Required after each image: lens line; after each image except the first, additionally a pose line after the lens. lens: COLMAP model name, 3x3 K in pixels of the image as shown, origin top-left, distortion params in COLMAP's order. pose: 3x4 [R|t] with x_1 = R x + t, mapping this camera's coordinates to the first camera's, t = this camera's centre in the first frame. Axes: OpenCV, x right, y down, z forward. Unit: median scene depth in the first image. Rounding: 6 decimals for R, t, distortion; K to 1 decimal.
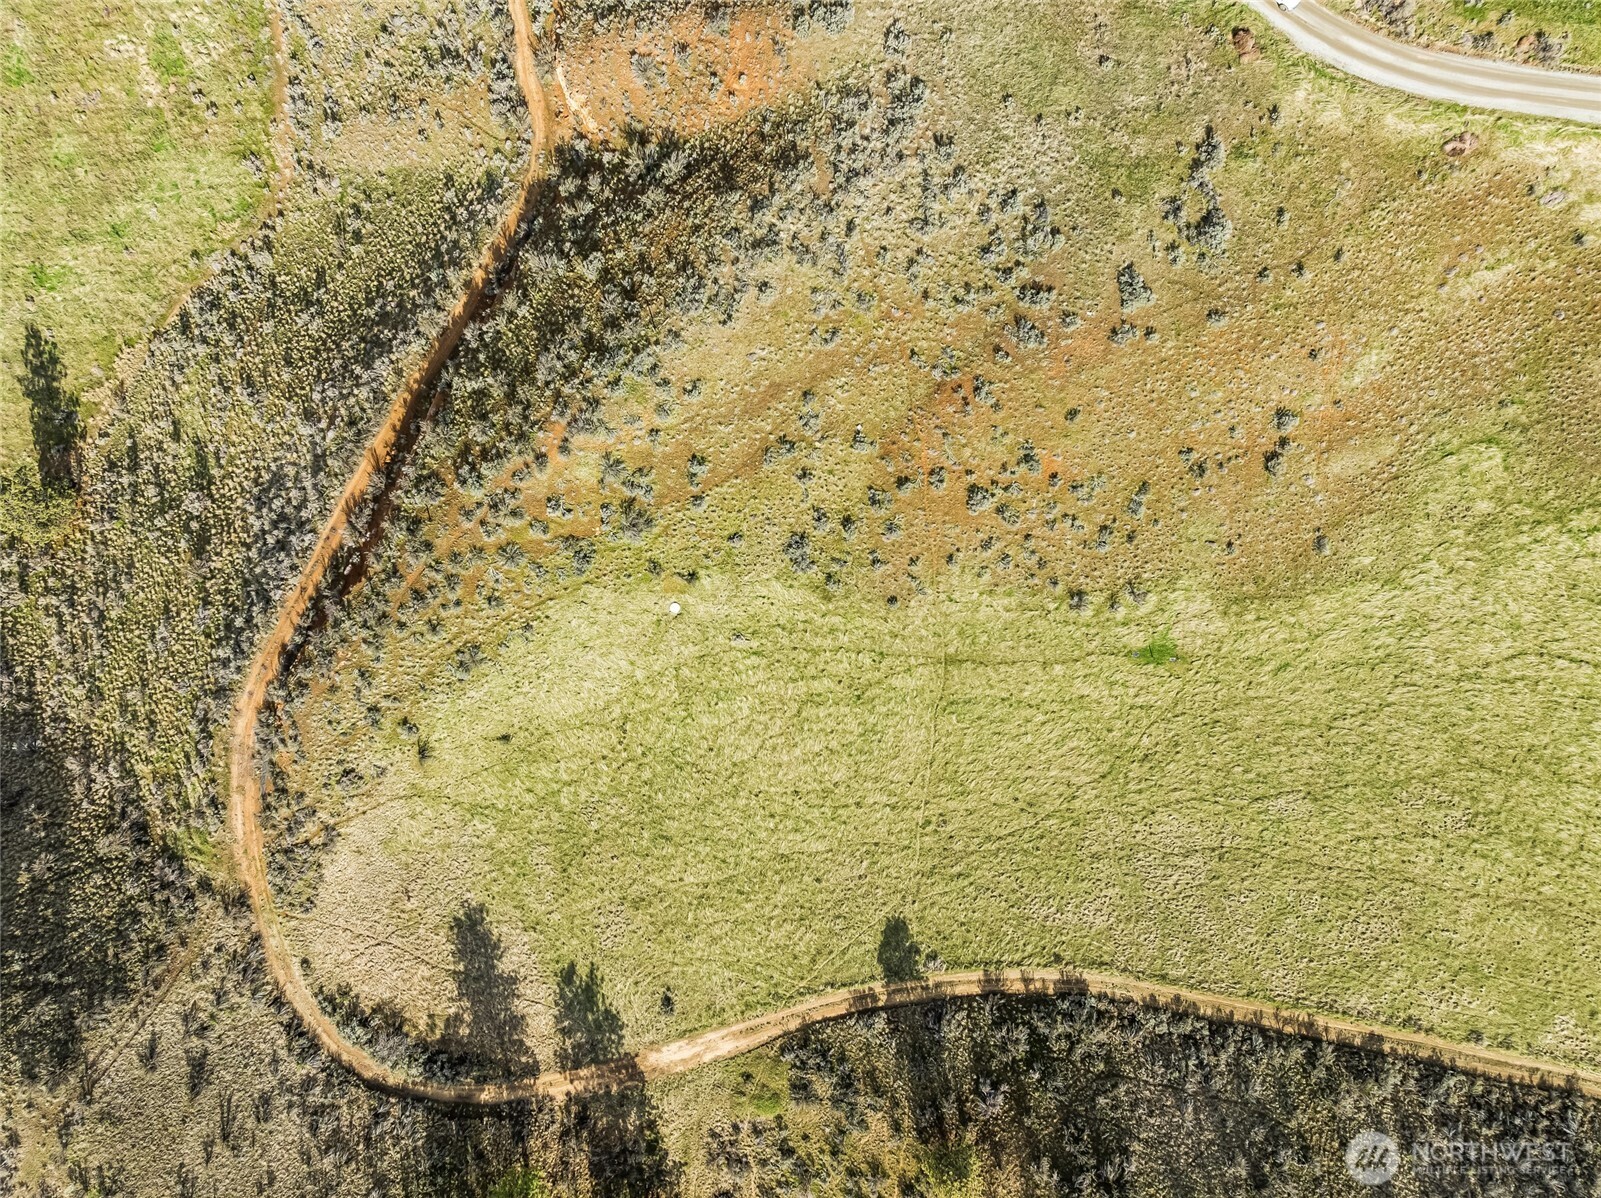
lens RADIAL K [[1122.1, 0, 805.7], [0, 1122.1, 598.8], [0, 0, 1]] dist [-0.029814, 0.015630]
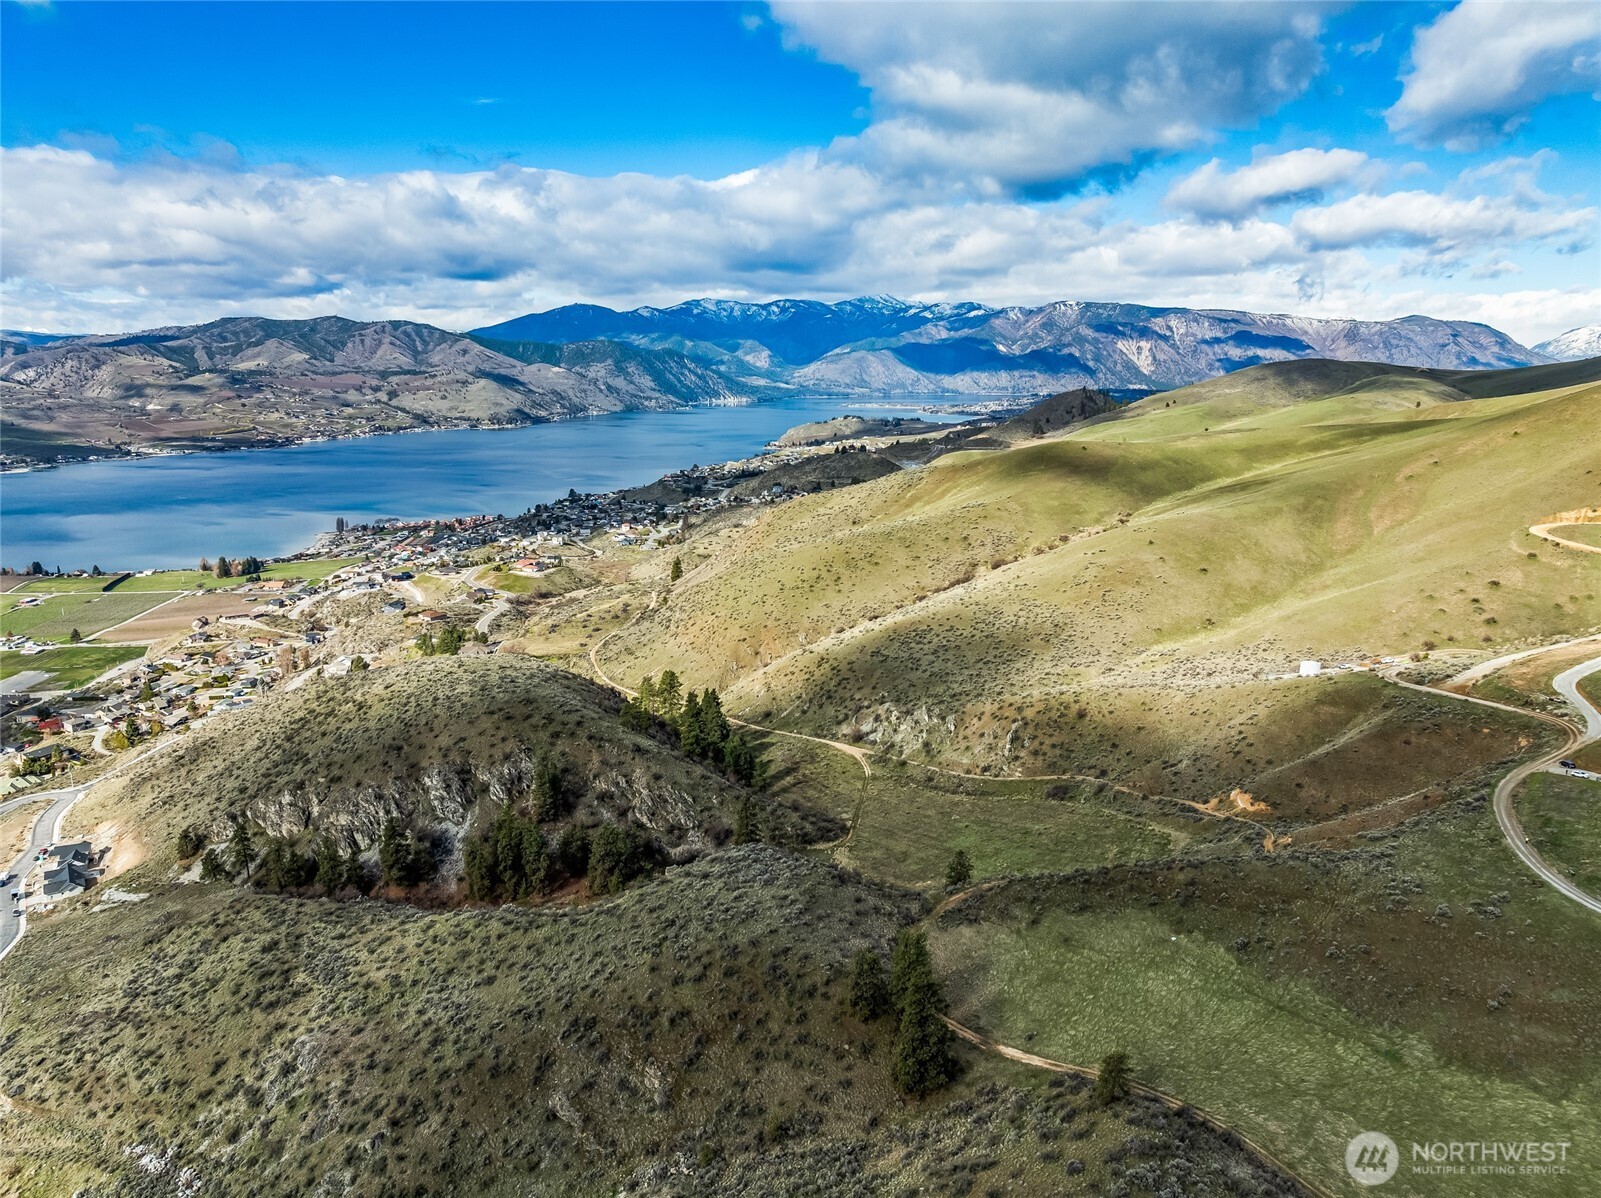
lens RADIAL K [[1122.1, 0, 805.7], [0, 1122.1, 598.8], [0, 0, 1]] dist [-0.029814, 0.015630]
pose [[0.598749, 0.153939, -0.786004, 1.014880], [-0.800921, 0.108992, -0.588767, 1.714489], [-0.004966, 0.982051, 0.188552, -0.043005]]
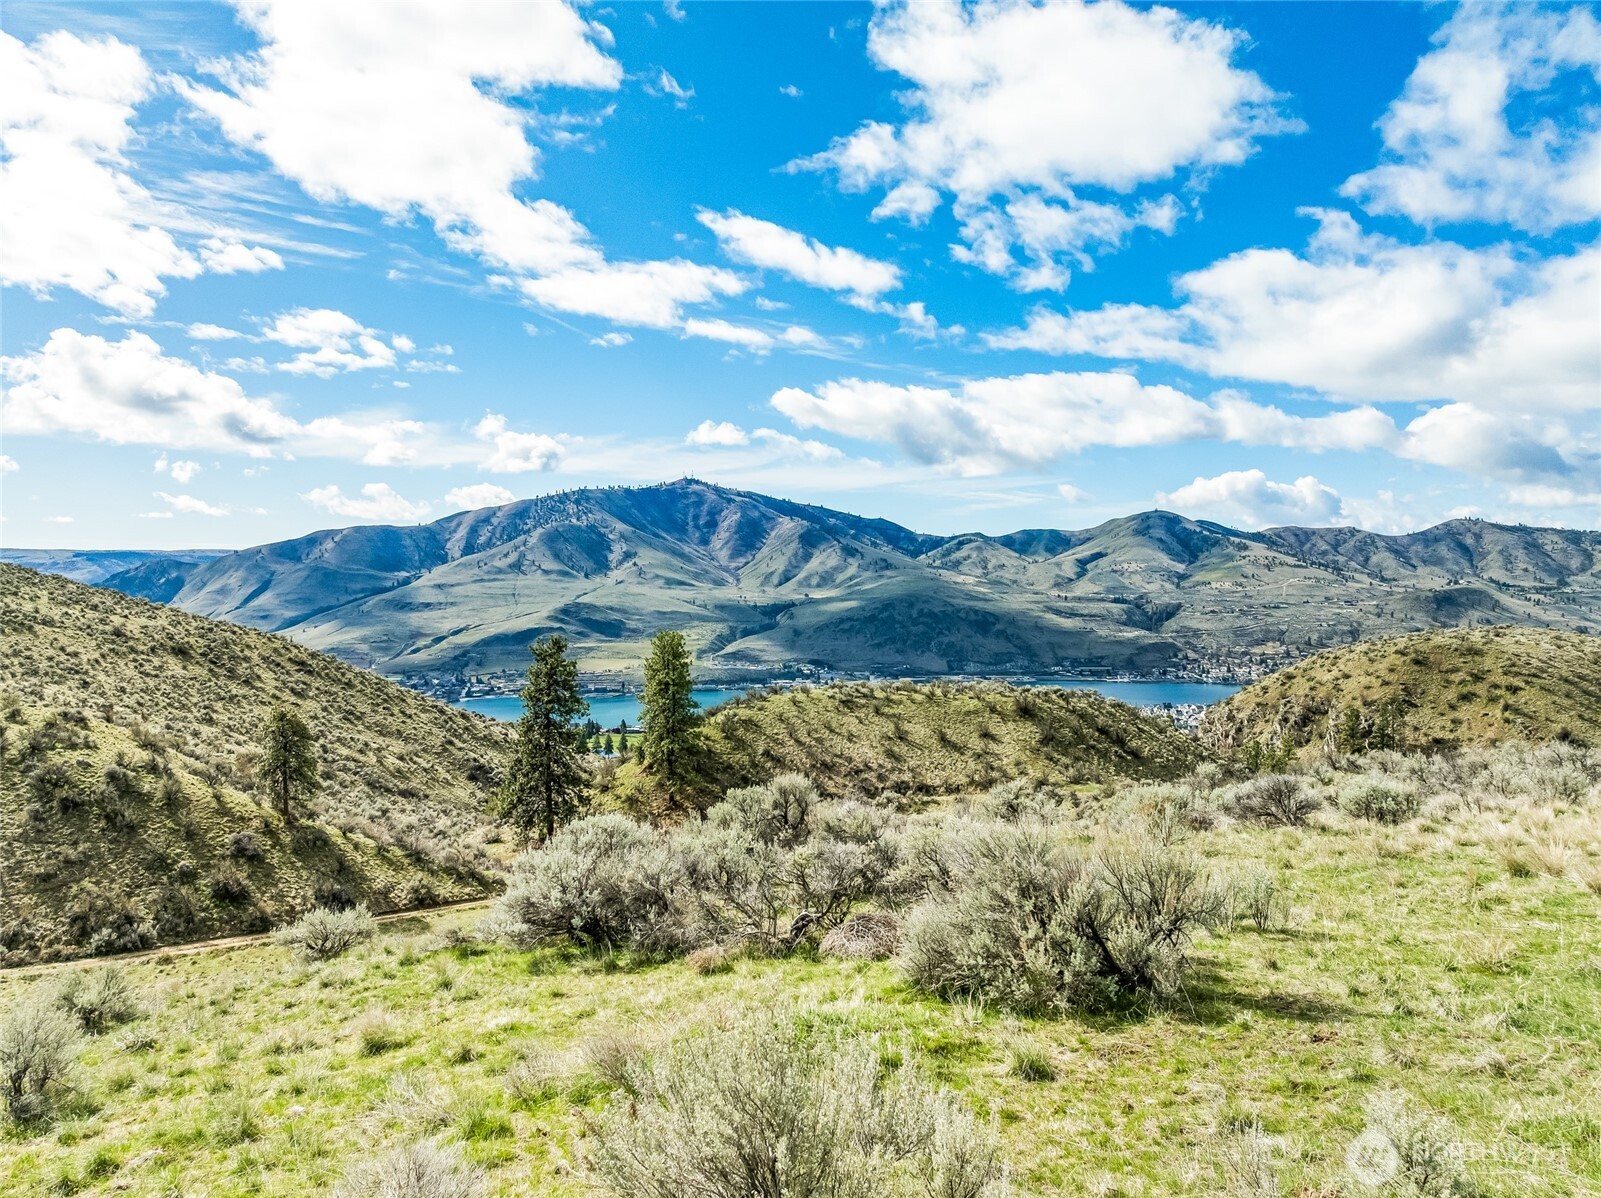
lens RADIAL K [[1122.1, 0, 805.7], [0, 1122.1, 598.8], [0, 0, 1]] dist [-0.029814, 0.015630]
pose [[-0.754968, -0.007516, -0.655719, 0.375923], [-0.655450, -0.022213, 0.754912, -0.382340], [-0.020239, 0.999725, 0.011844, 0.798315]]
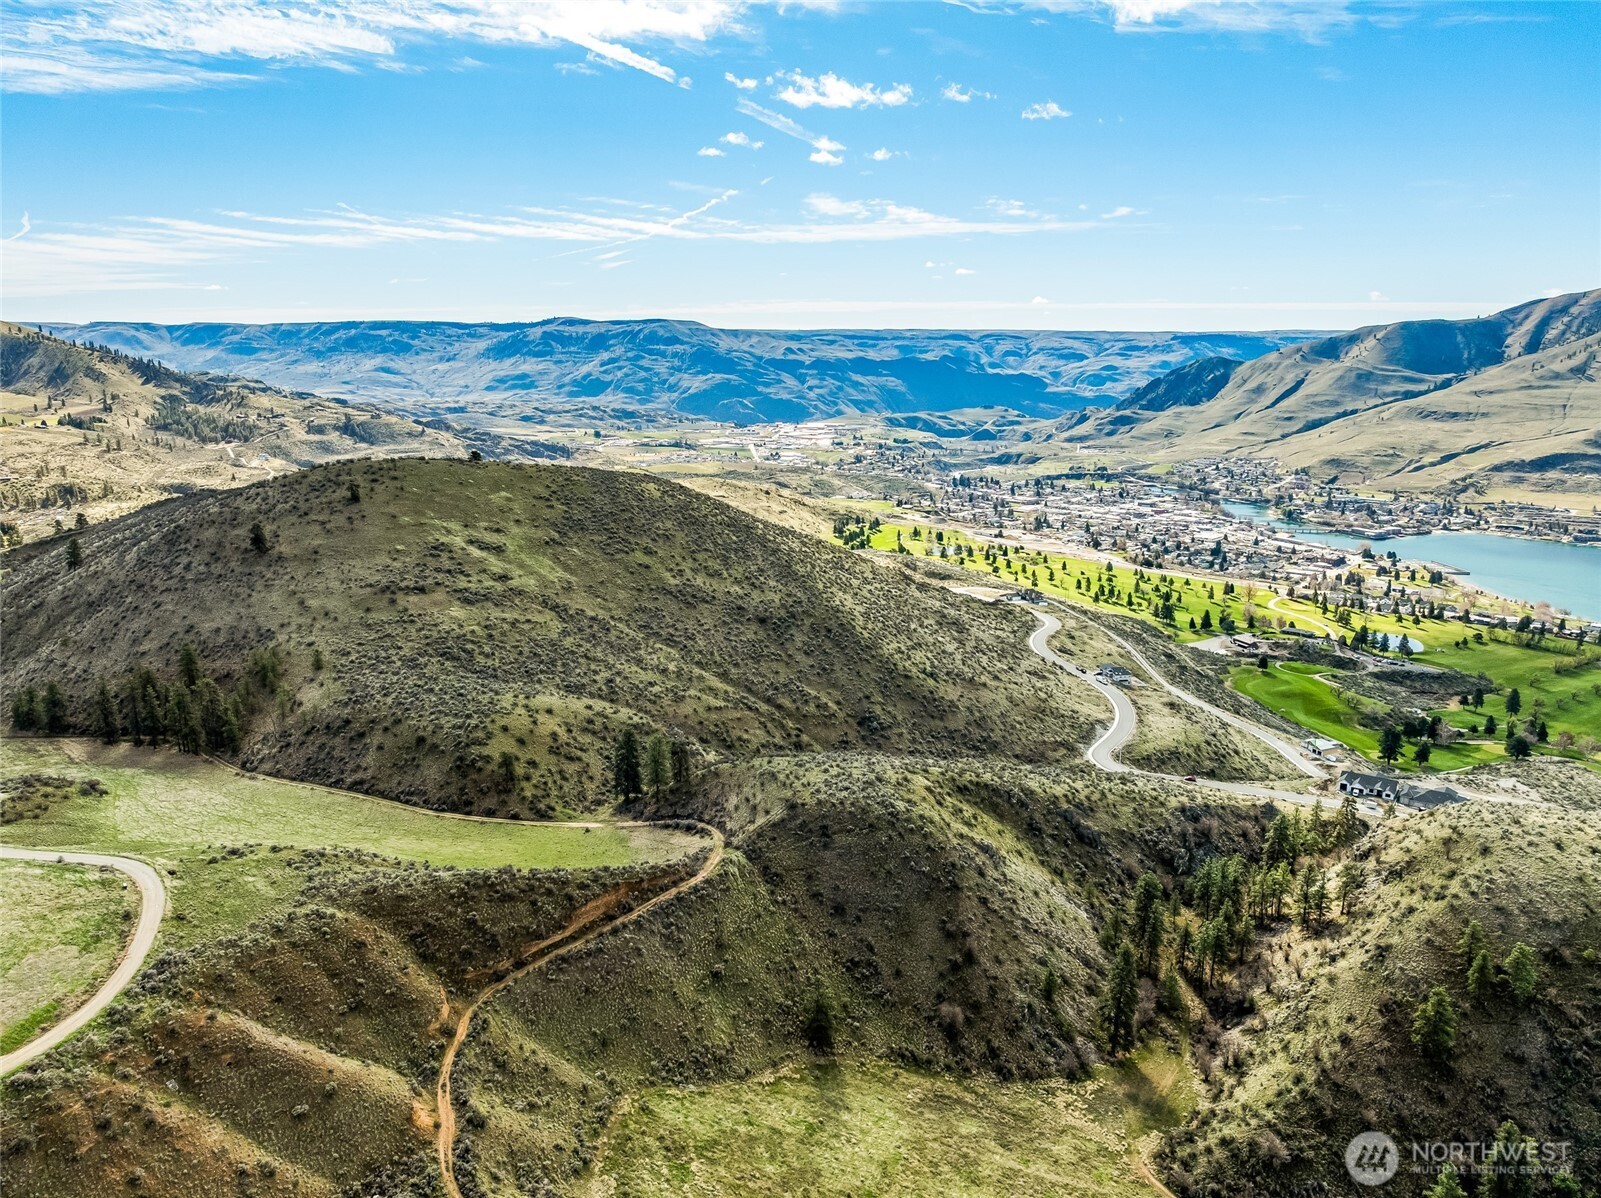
lens RADIAL K [[1135.1, 0, 805.5], [0, 1135.1, 601.1], [0, 0, 1]] dist [-0.027356, 0.010748]
pose [[-0.981225, -0.059994, 0.183301, -1.104242], [0.192176, -0.223601, 0.955548, -1.988165], [-0.016341, 0.972833, 0.230932, -0.128774]]
